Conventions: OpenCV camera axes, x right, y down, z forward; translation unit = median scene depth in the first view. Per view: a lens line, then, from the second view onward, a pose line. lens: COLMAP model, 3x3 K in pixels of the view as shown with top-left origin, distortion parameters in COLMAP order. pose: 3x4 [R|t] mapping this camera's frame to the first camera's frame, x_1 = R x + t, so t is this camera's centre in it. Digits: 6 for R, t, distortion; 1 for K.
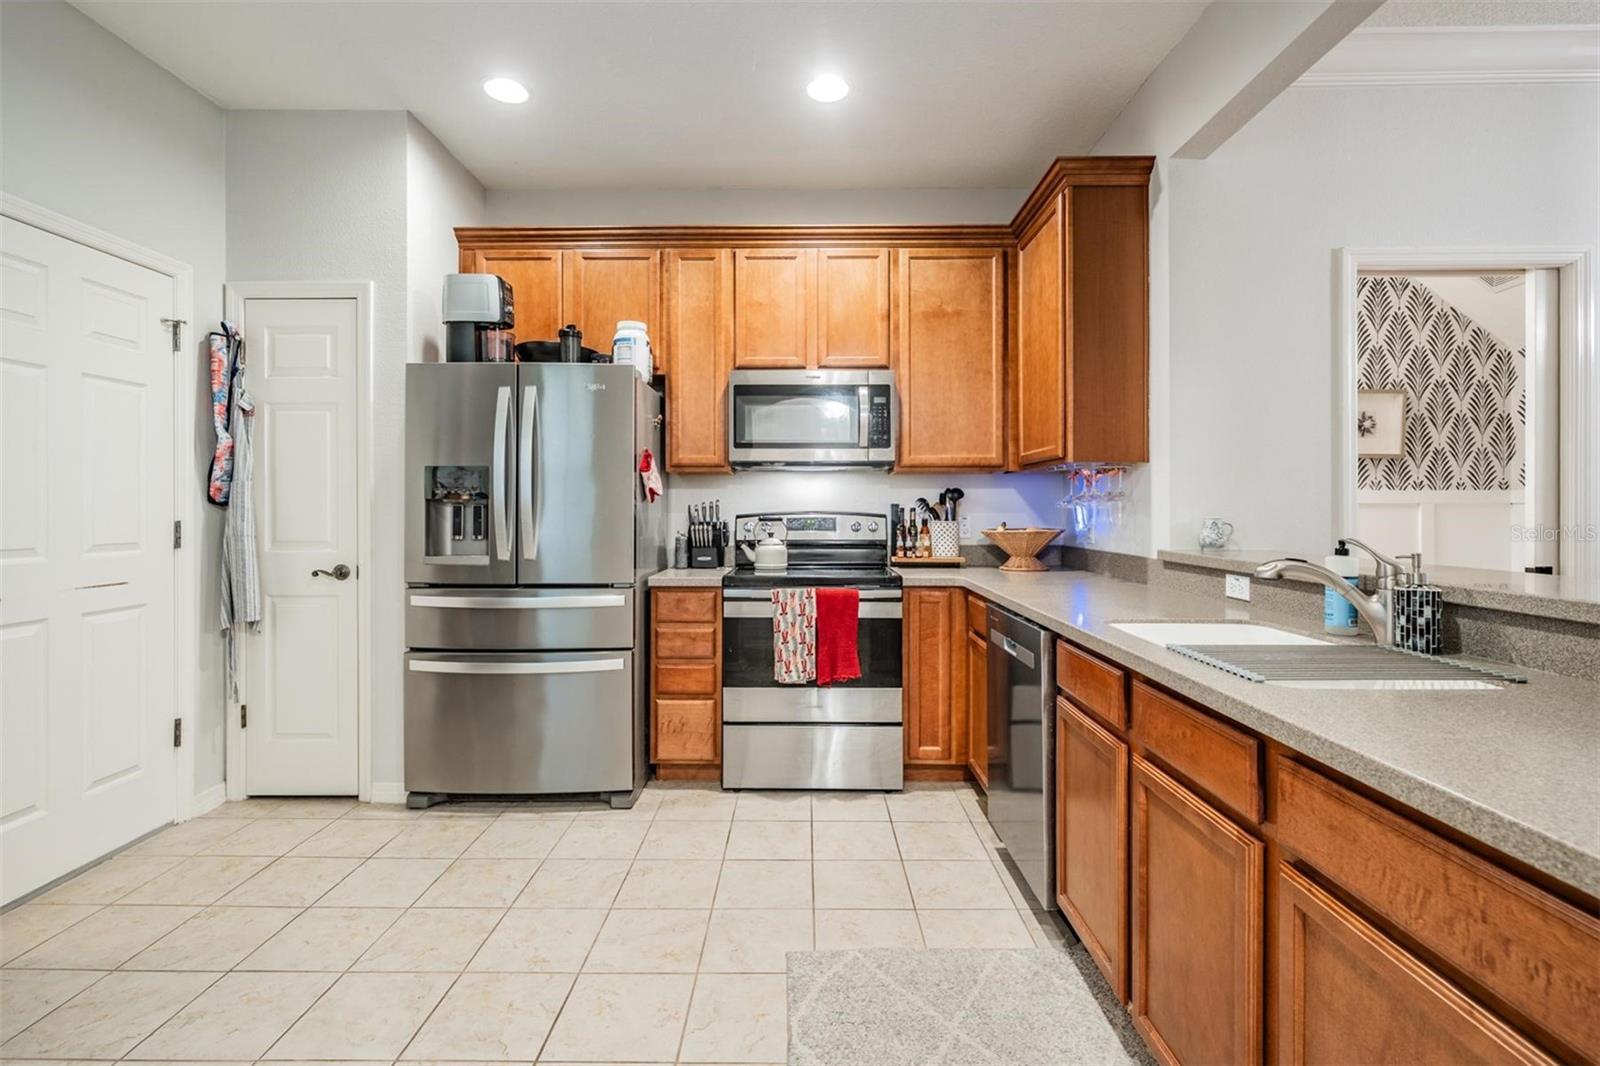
lens RADIAL K [[735.1, 0, 806.8], [0, 735.1, 509.9], [0, 0, 1]] dist [0.005785, -0.002136]
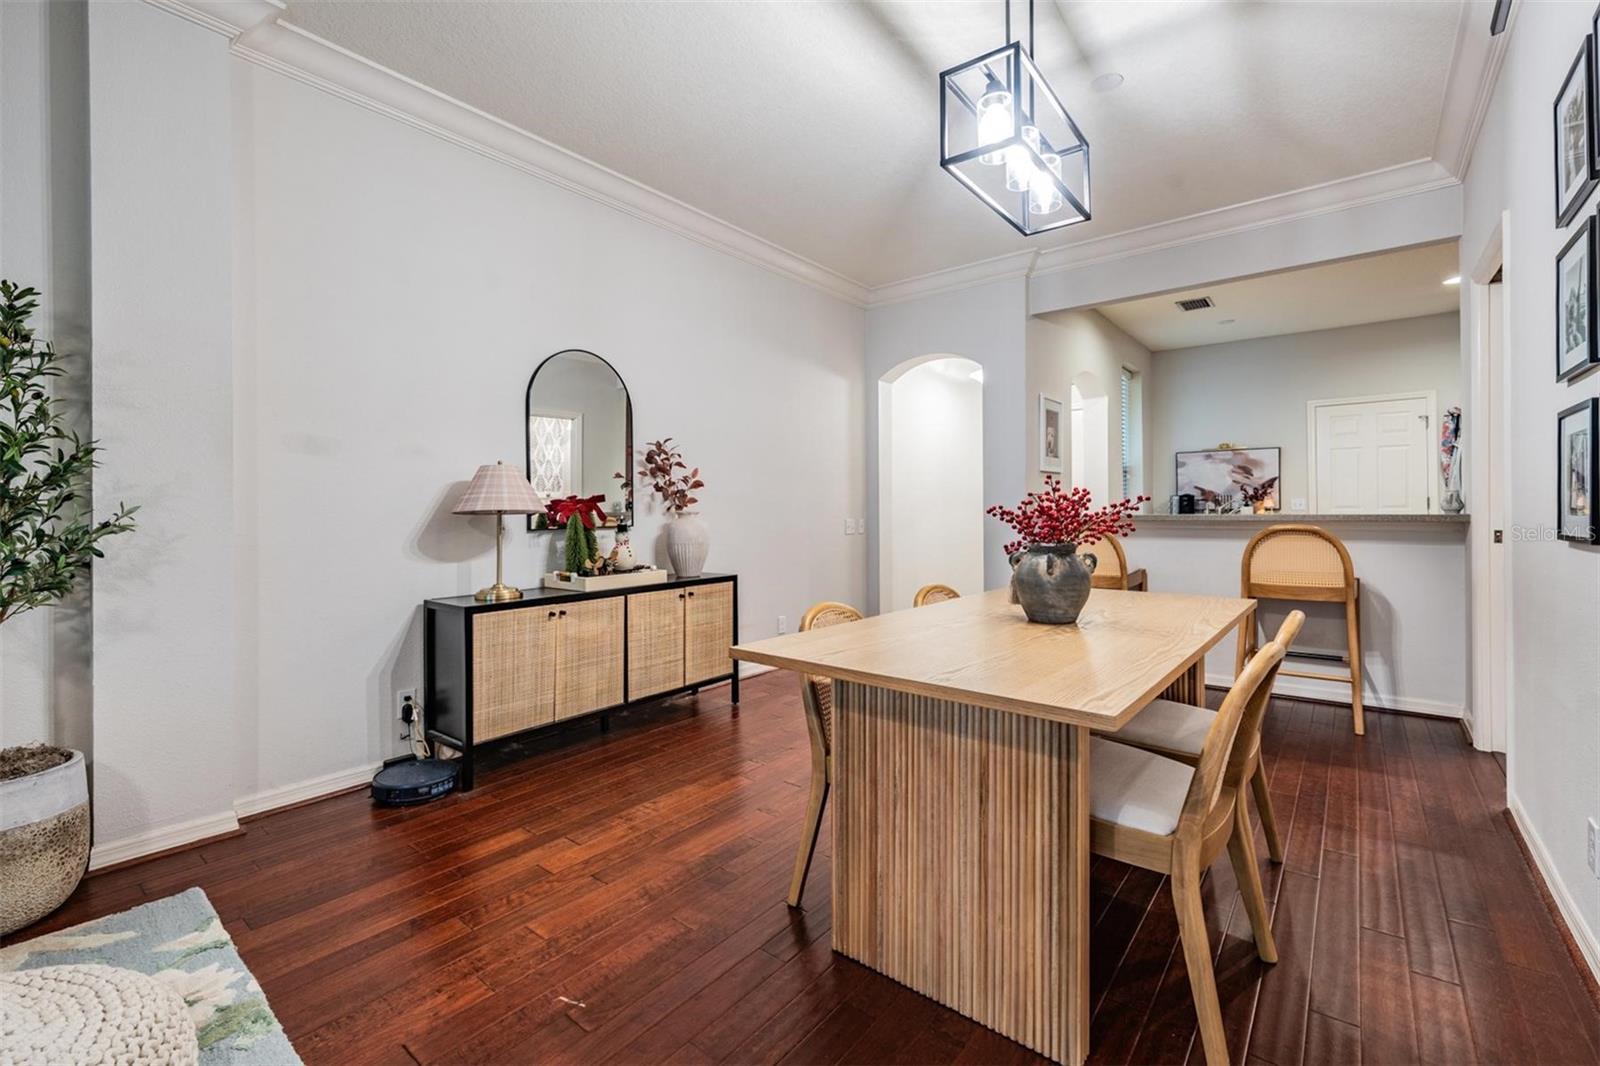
lens RADIAL K [[698.7, 0, 786.9], [0, 698.7, 508.3], [0, 0, 1]] dist [0.001449, -0.001642]
pose [[-0.625031, 0.007024, -0.780568, 2.066714], [0.008853, 0.999959, 0.001910, 0.026222], [0.780550, -0.005717, -0.625068, 0.715111]]
